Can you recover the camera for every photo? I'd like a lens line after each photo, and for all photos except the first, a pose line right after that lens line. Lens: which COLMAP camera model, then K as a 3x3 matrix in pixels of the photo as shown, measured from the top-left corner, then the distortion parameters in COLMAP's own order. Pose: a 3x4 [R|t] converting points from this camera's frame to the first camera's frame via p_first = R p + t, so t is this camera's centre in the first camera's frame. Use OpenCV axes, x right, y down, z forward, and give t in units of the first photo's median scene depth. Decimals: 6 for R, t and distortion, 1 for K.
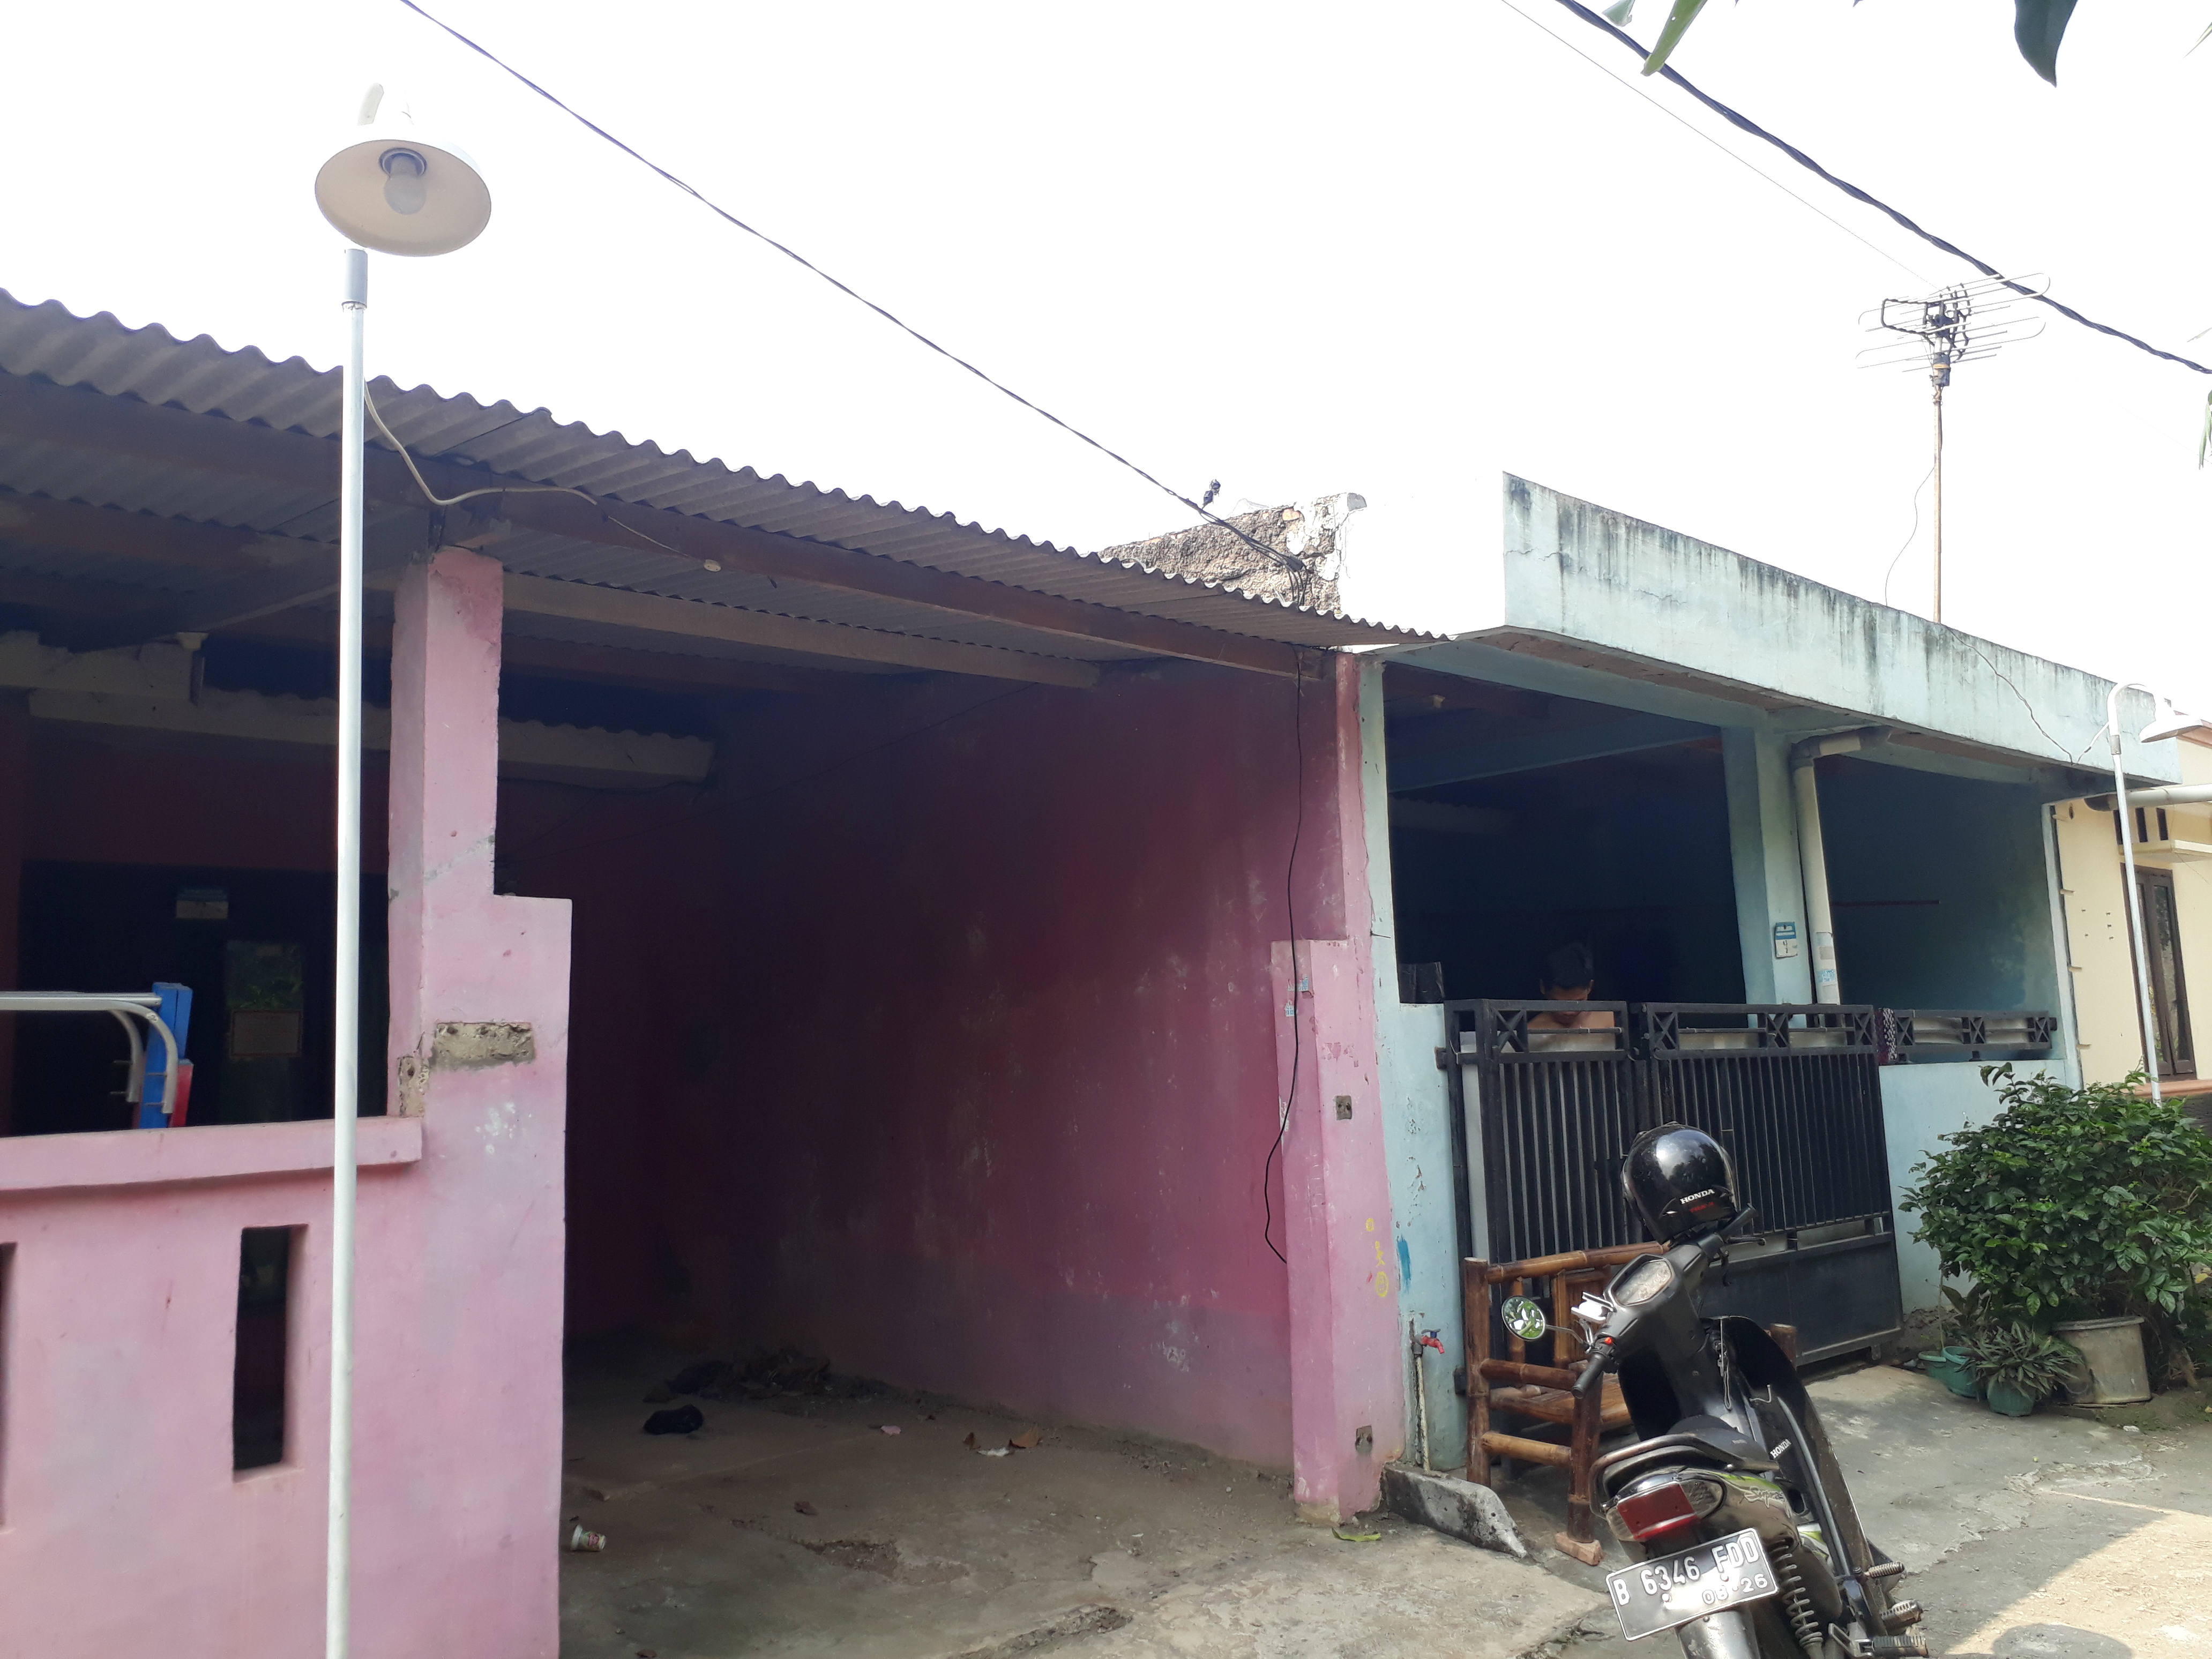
lens RADIAL K [[1876.0, 0, 1065.5], [0, 1876.0, 815.1], [0, 0, 1]] dist [0.121086, -0.105274]
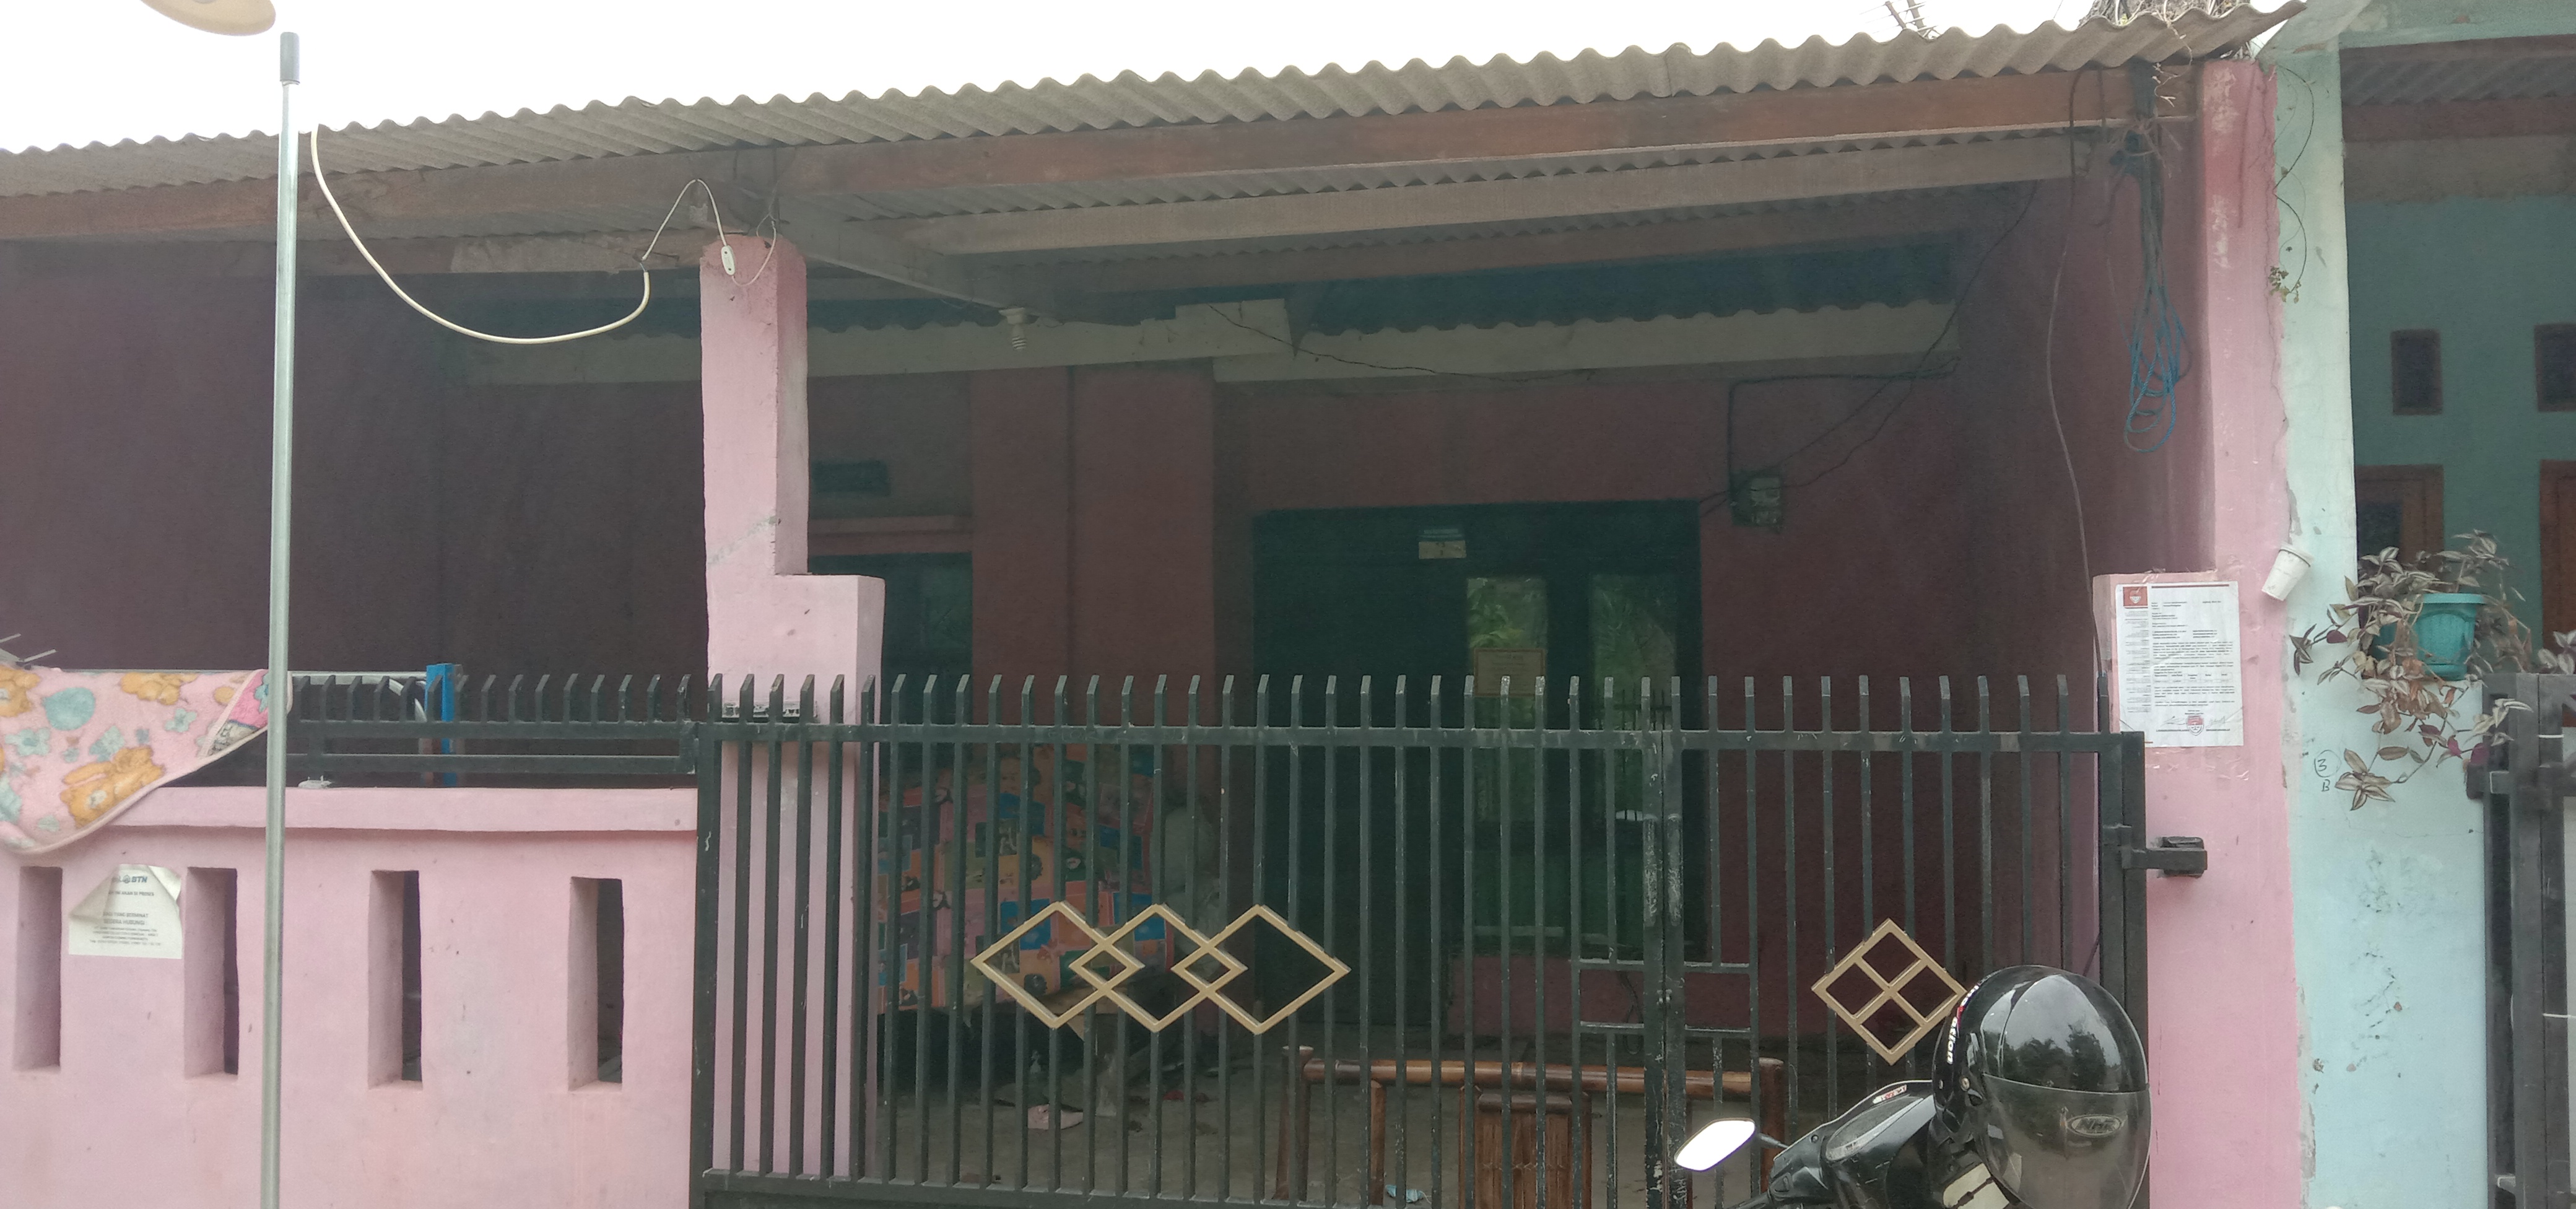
lens RADIAL K [[2168.7, 0, 1288.0], [0, 2168.7, 604.5], [0, 0, 1]] dist [0.086446, 0.003174]
pose [[0.566326, -0.009029, -0.824132, 0.595160], [0.092456, 0.994324, 0.052640, 0.016480], [0.818979, -0.106008, 0.563946, 0.418932]]
